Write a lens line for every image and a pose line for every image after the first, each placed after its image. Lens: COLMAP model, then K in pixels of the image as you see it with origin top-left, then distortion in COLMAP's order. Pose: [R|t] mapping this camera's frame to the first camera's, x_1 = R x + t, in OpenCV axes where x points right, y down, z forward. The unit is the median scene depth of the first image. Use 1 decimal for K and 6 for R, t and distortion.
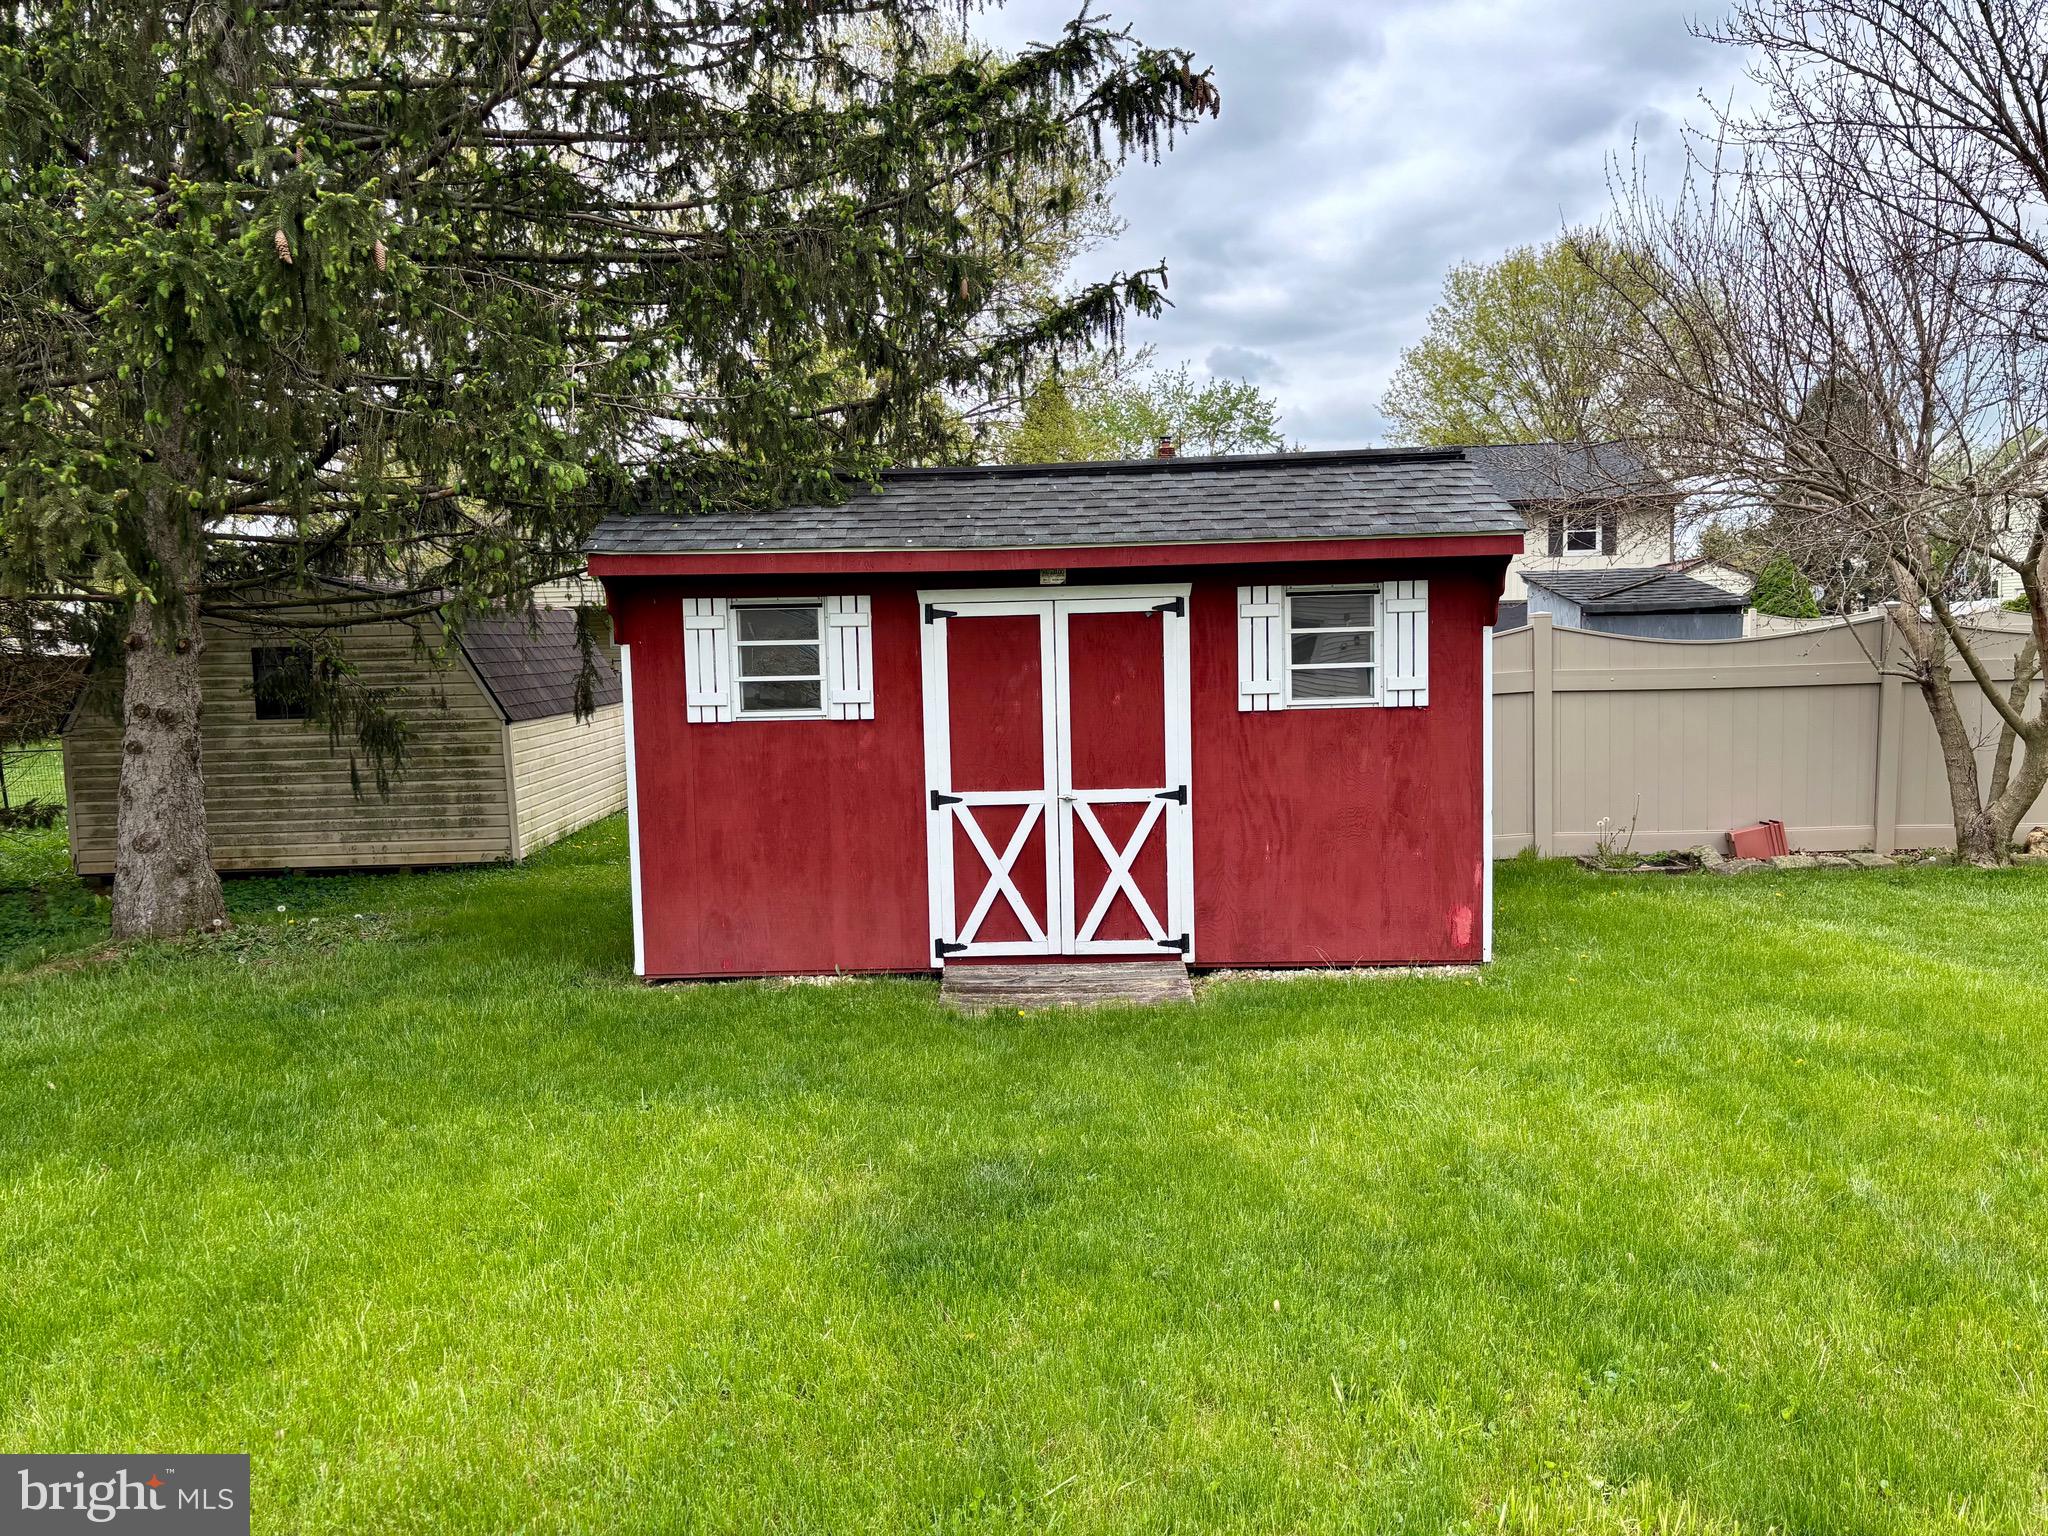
lens RADIAL K [[1577.9, 0, 1025.9], [0, 1577.9, 755.6], [0, 0, 1]] dist [0.054660, -0.052263]
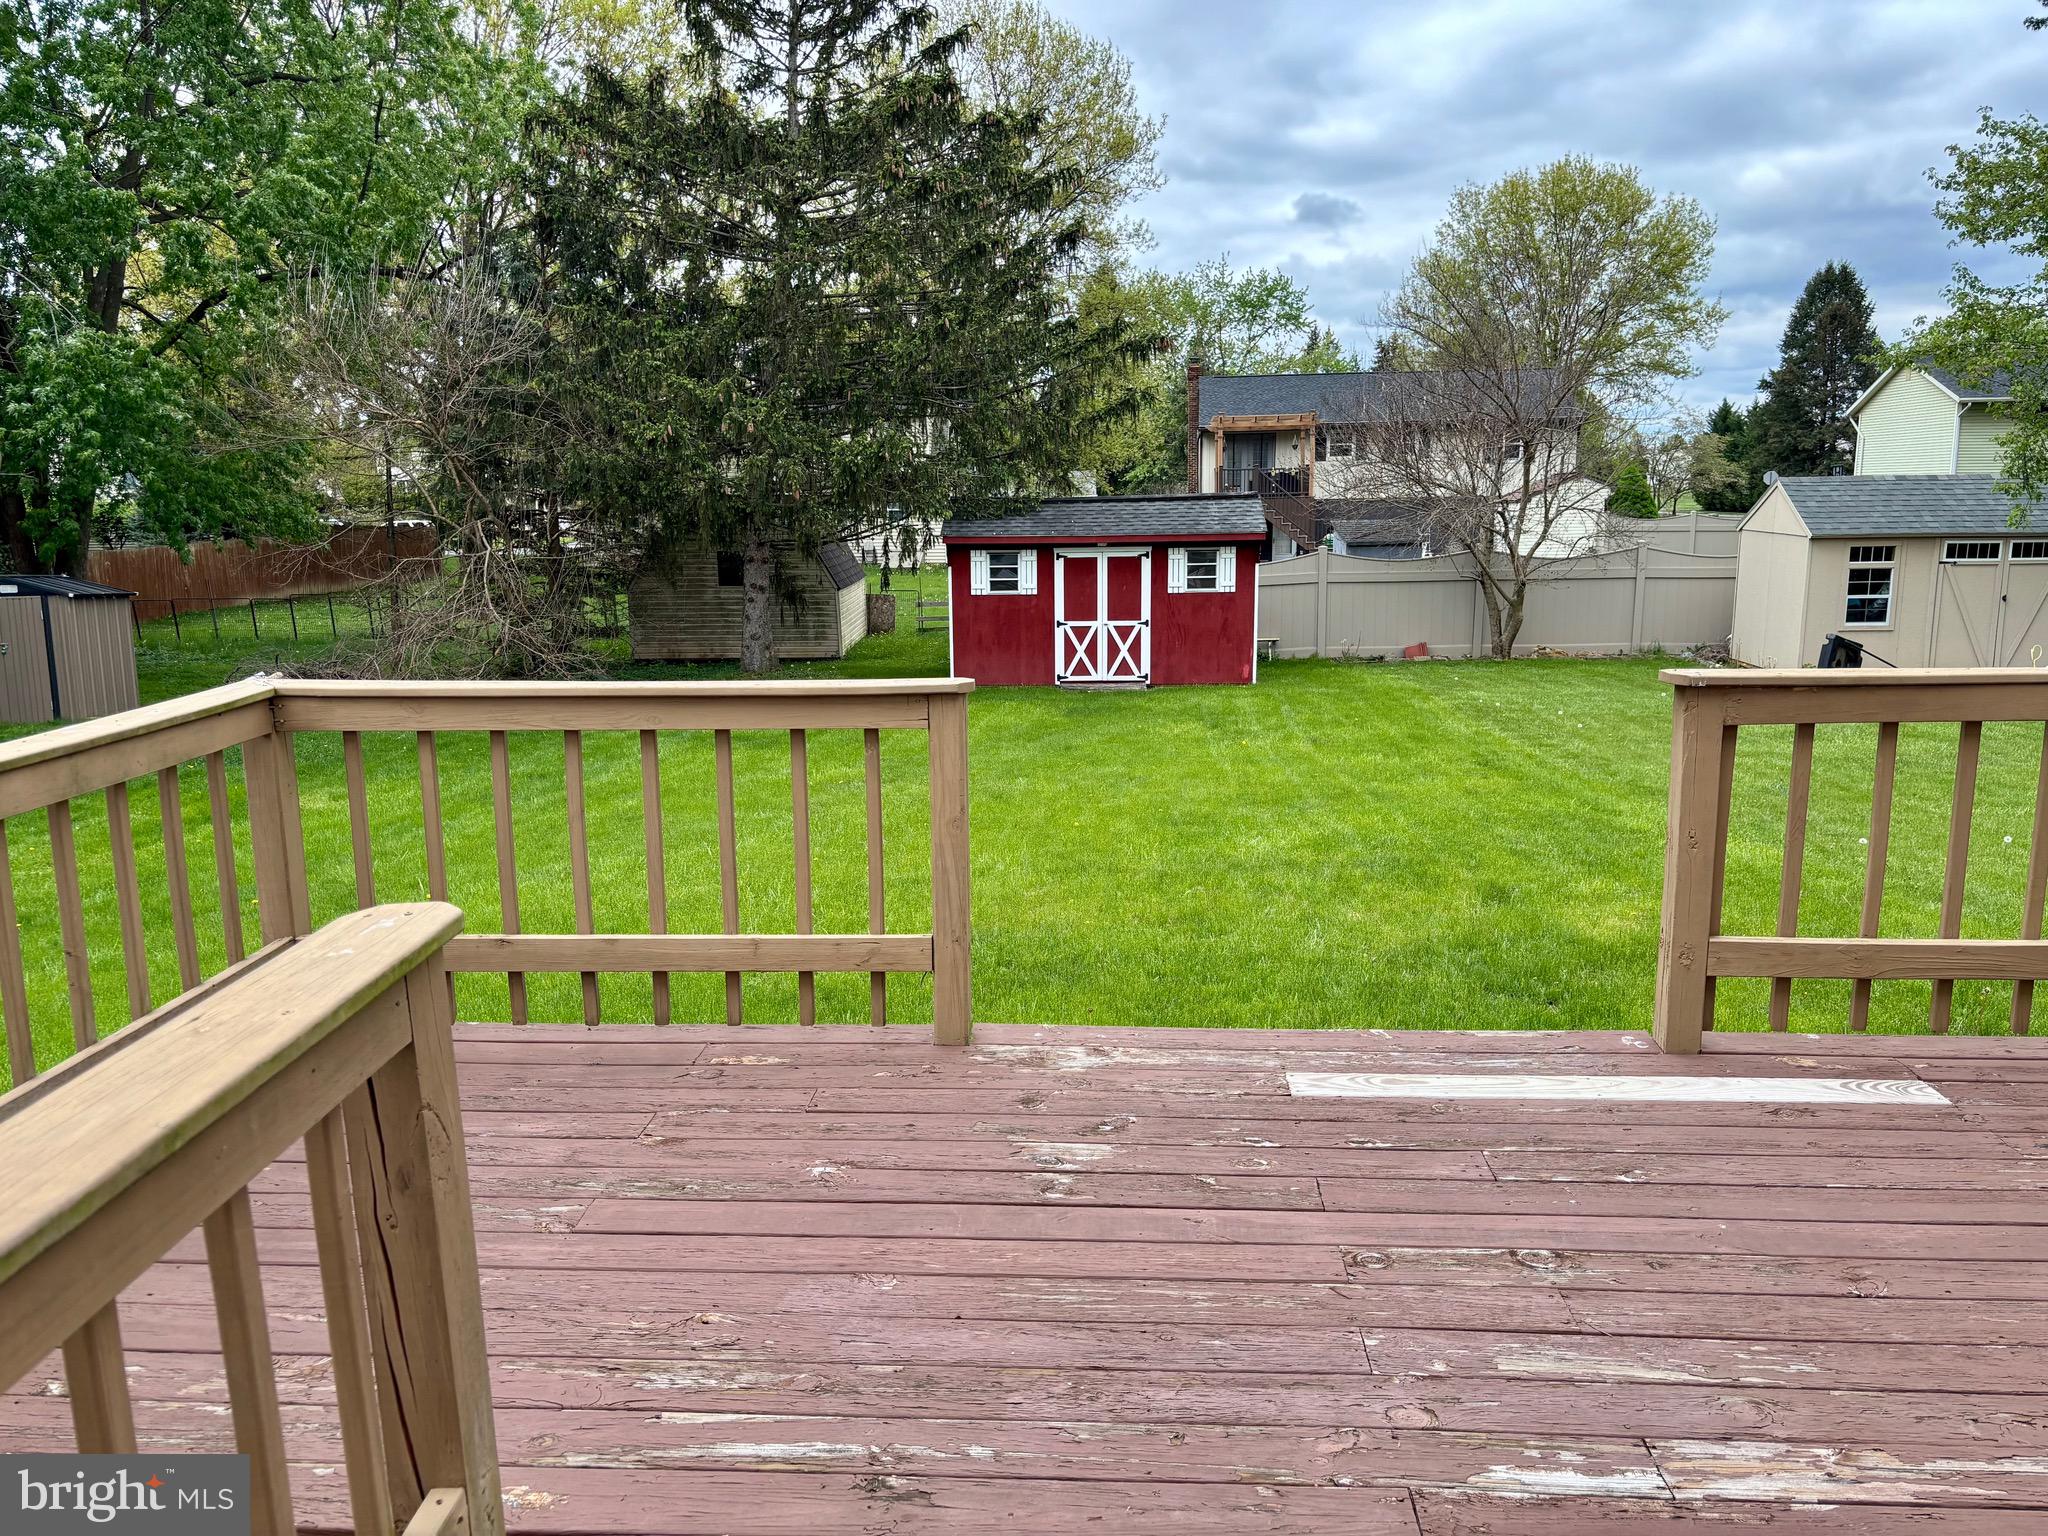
lens RADIAL K [[1577.9, 0, 1009.9], [0, 1577.9, 778.4], [0, 0, 1]] dist [0.054660, -0.052263]
pose [[0.999175, 0.018469, -0.036169, -0.036536], [-0.014611, 0.994453, 0.104159, 0.010547], [0.037892, -0.103545, 0.993903, -1.785022]]
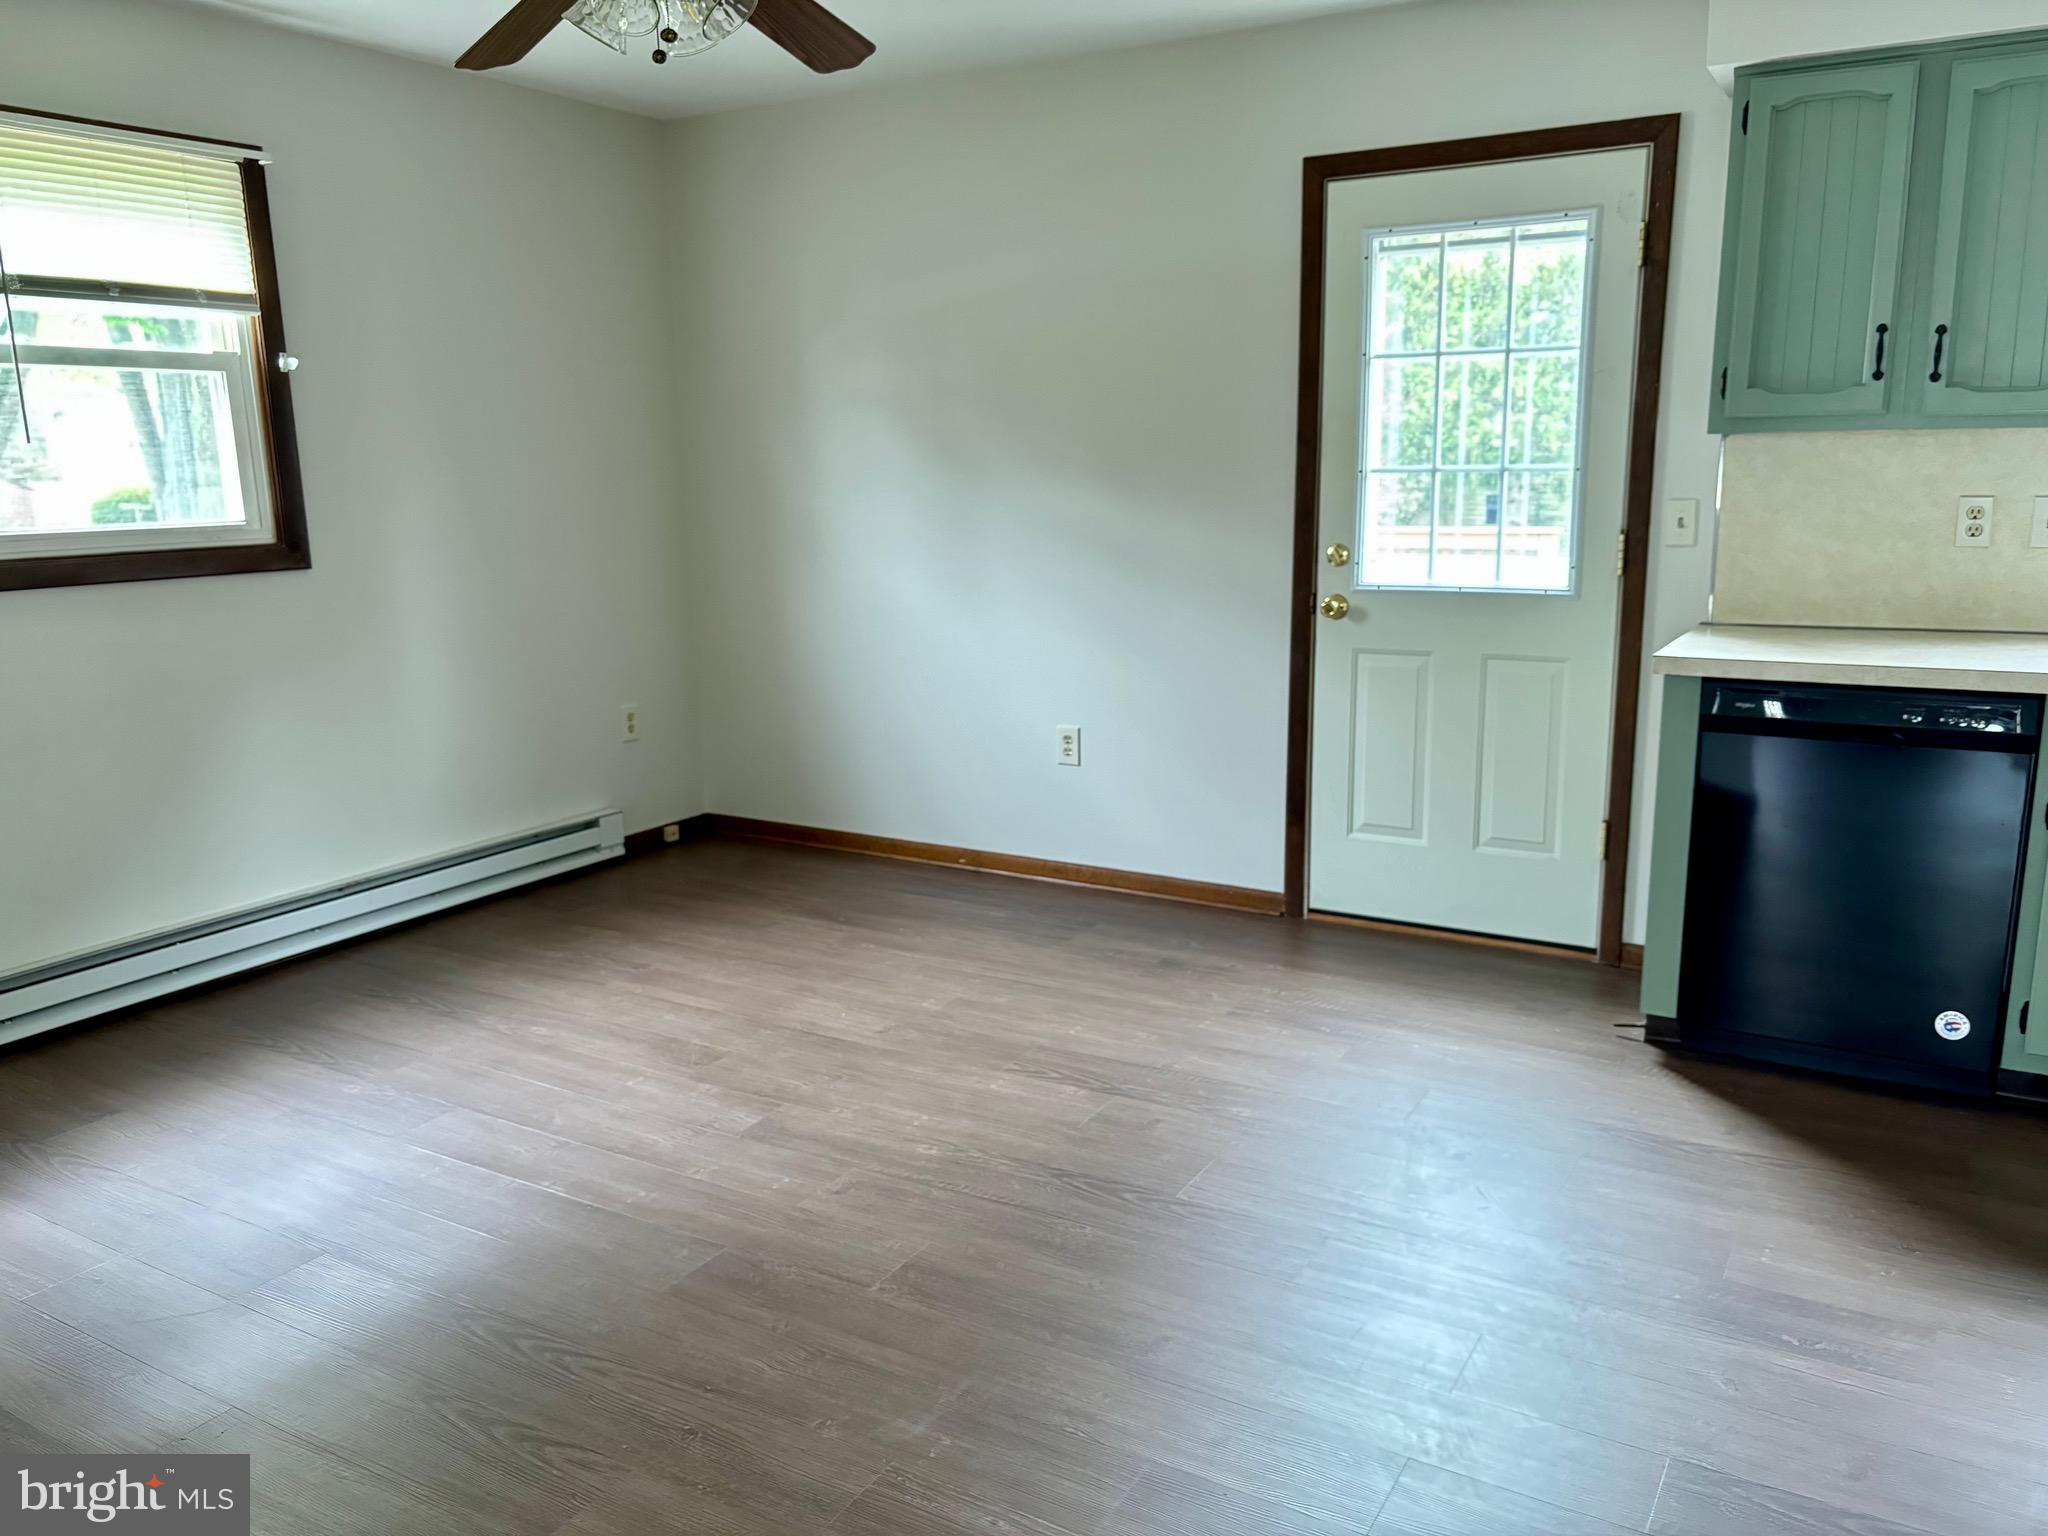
lens RADIAL K [[1577.9, 0, 1026.8], [0, 1577.9, 768.5], [0, 0, 1]] dist [0.054660, -0.052263]
pose [[0.873195, 0.105278, -0.475865, 0.197047], [-0.044541, 0.989543, 0.137191, 0.081837], [0.485332, -0.098599, 0.868753, -2.601267]]
